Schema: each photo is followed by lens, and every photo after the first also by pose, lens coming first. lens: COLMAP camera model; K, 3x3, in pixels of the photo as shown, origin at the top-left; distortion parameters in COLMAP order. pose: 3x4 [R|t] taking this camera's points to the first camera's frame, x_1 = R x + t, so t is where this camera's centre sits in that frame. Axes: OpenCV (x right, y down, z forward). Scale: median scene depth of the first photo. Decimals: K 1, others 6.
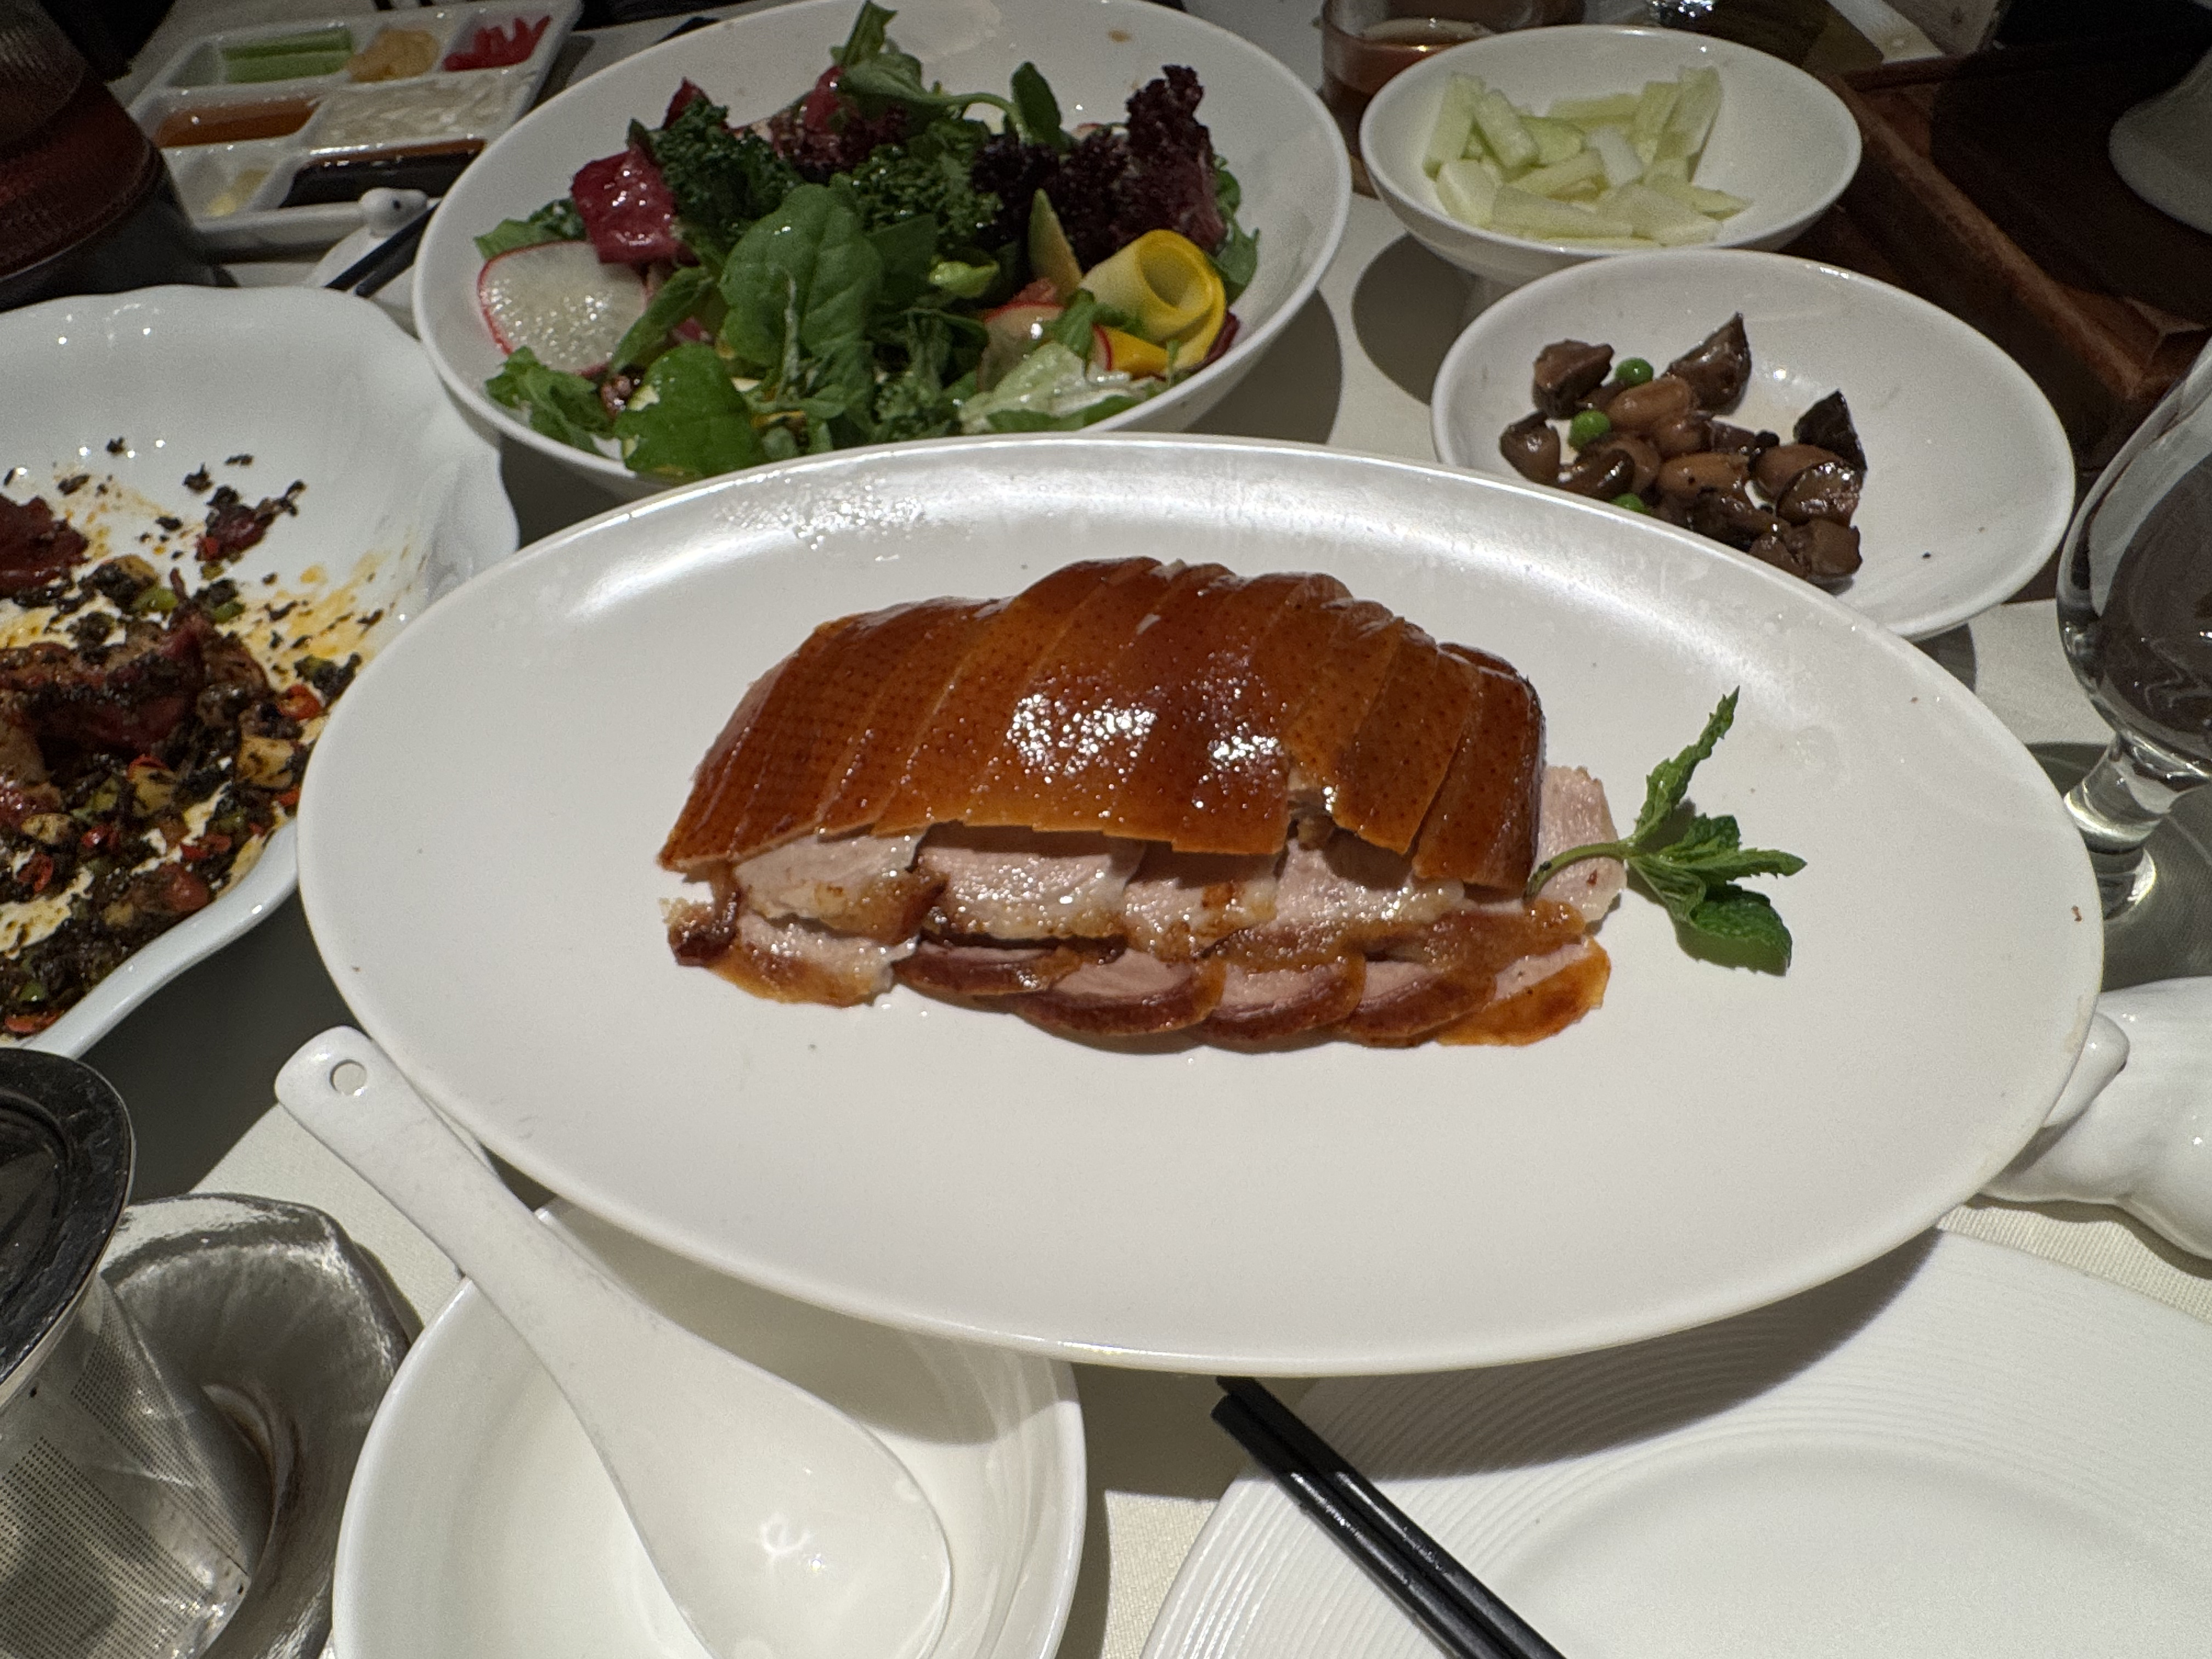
lens RADIAL K [[1308.5, 0, 1106.0], [0, 1308.5, 829.5], [0, 0, 1]] dist [-0.010325, -0.043681]
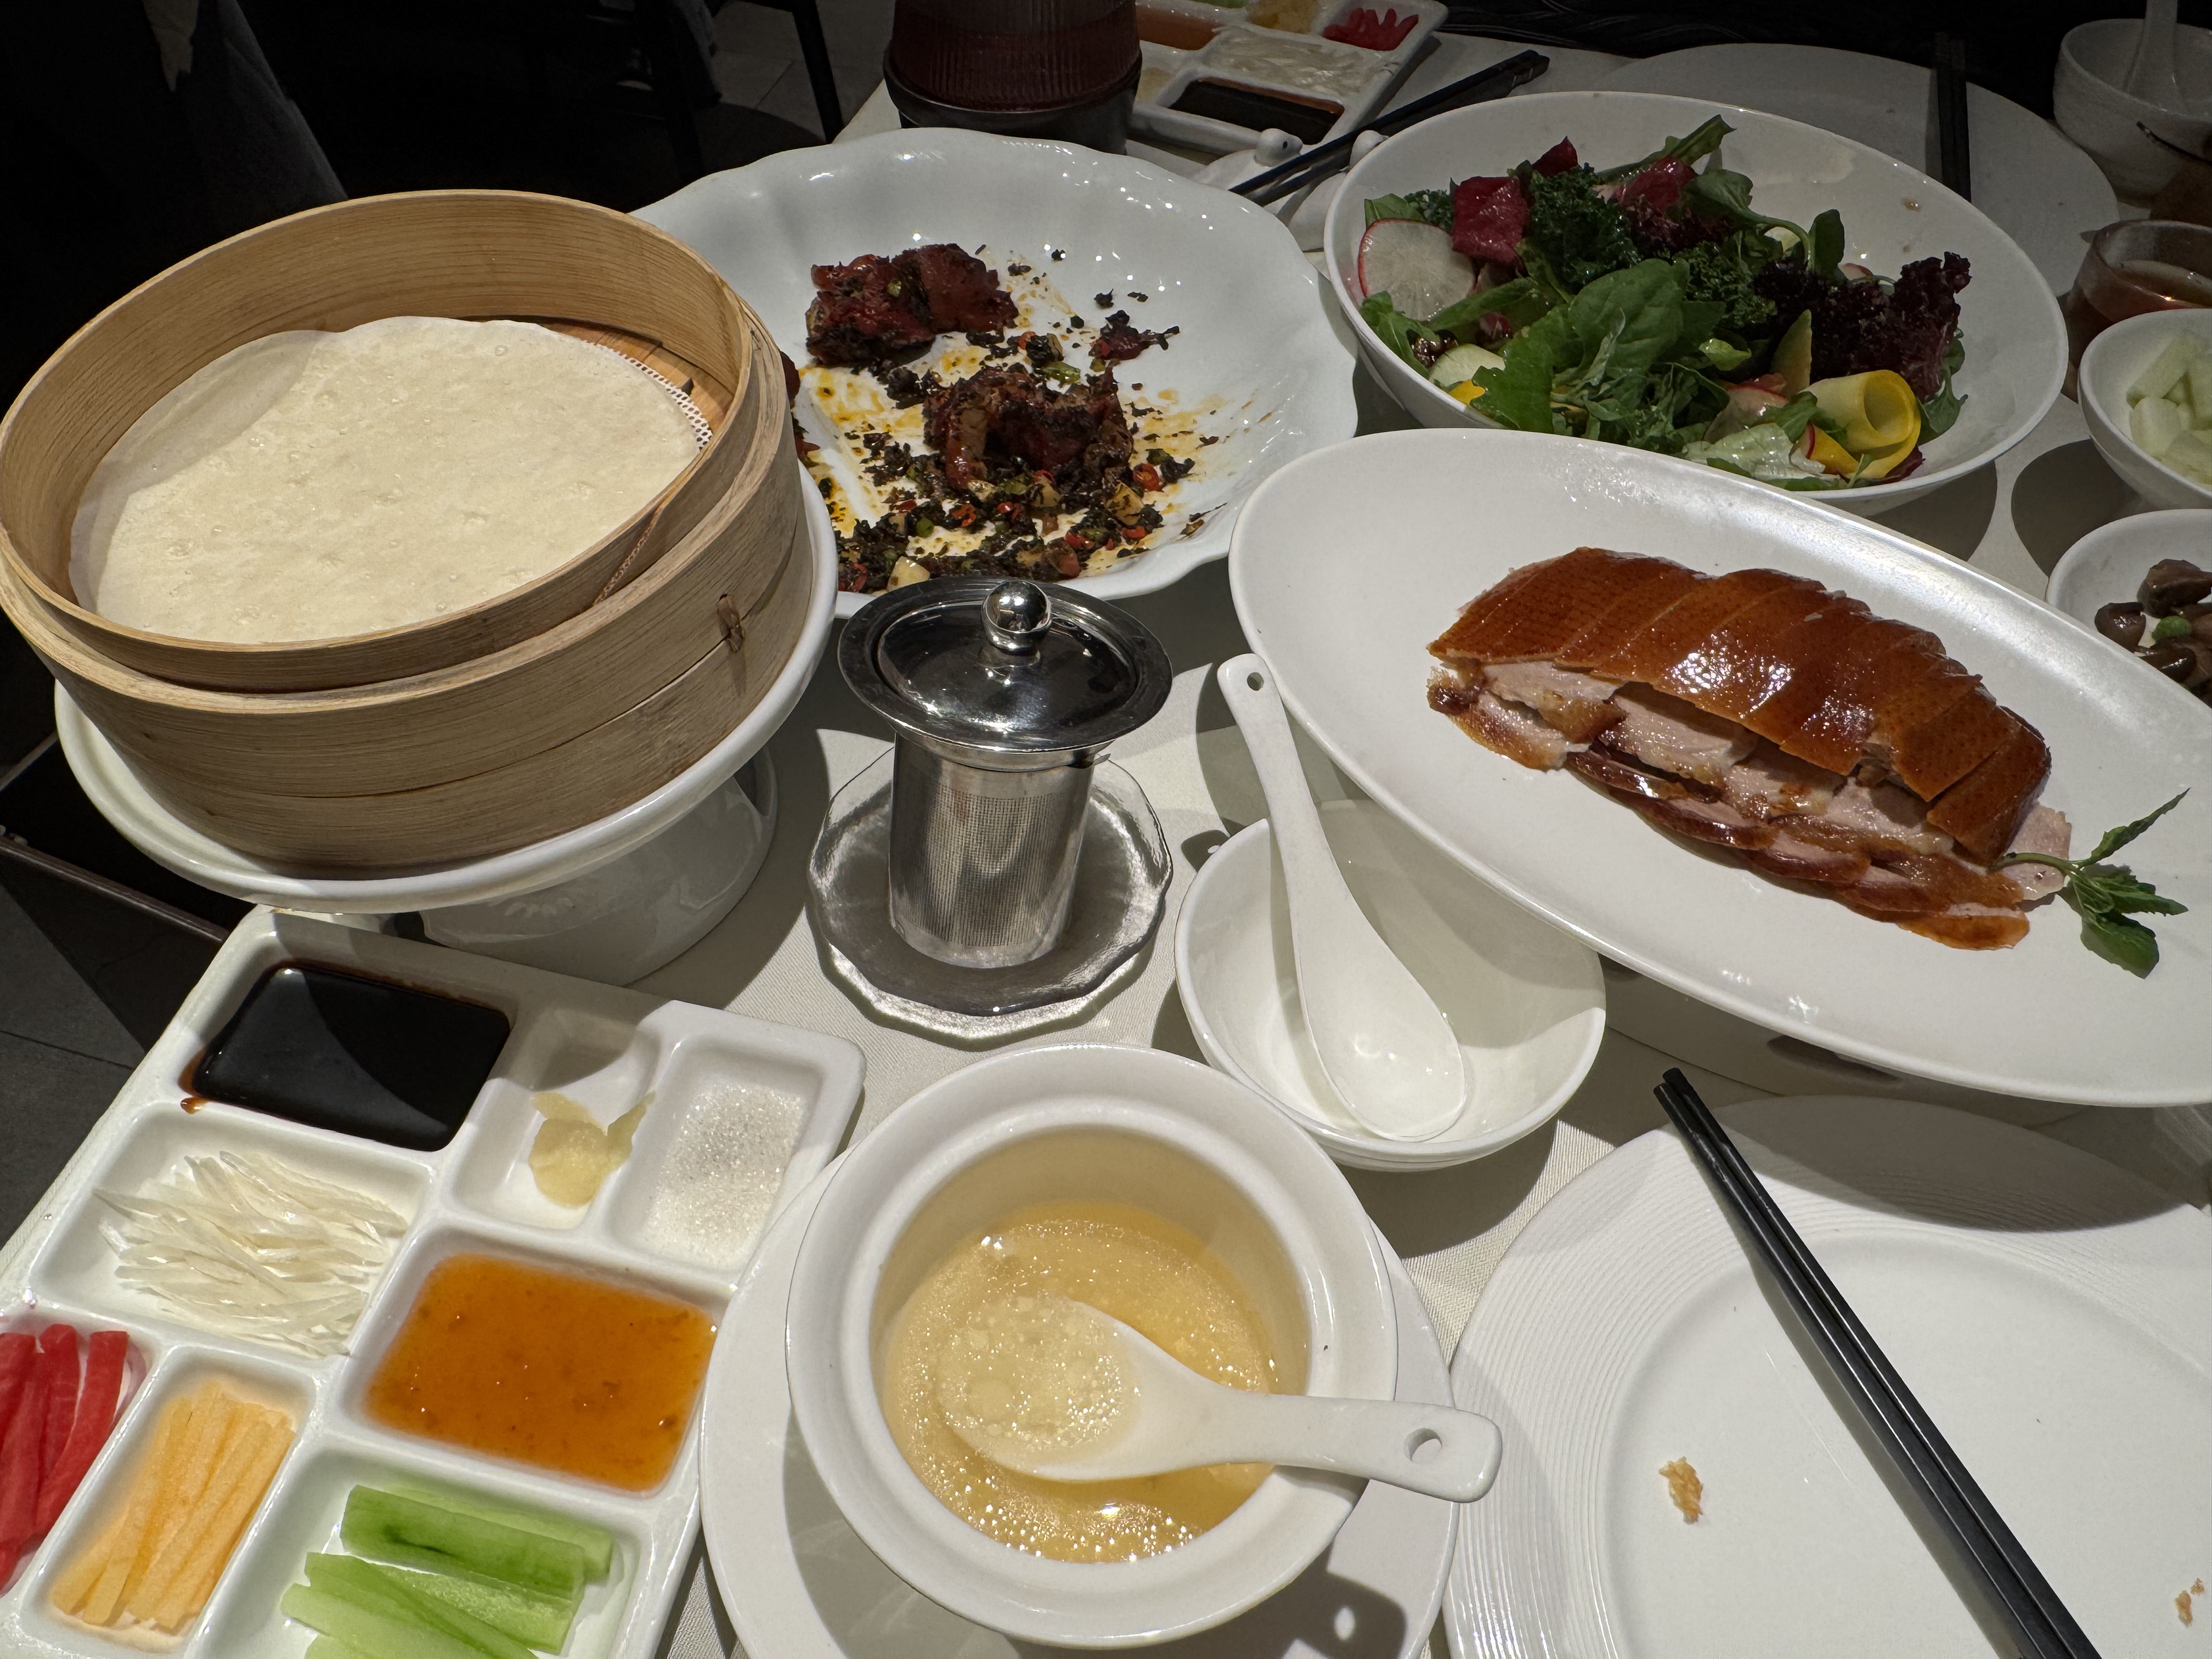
lens RADIAL K [[1494.7, 0, 1106.0], [0, 1494.7, 829.5], [0, 0, 1]] dist [-0.037604, 0.000368]
pose [[0.886219, 0.396723, -0.239222, -0.127805], [-0.404619, 0.914321, 0.017352, 0.254263], [0.225610, 0.081416, 0.970810, -0.578433]]
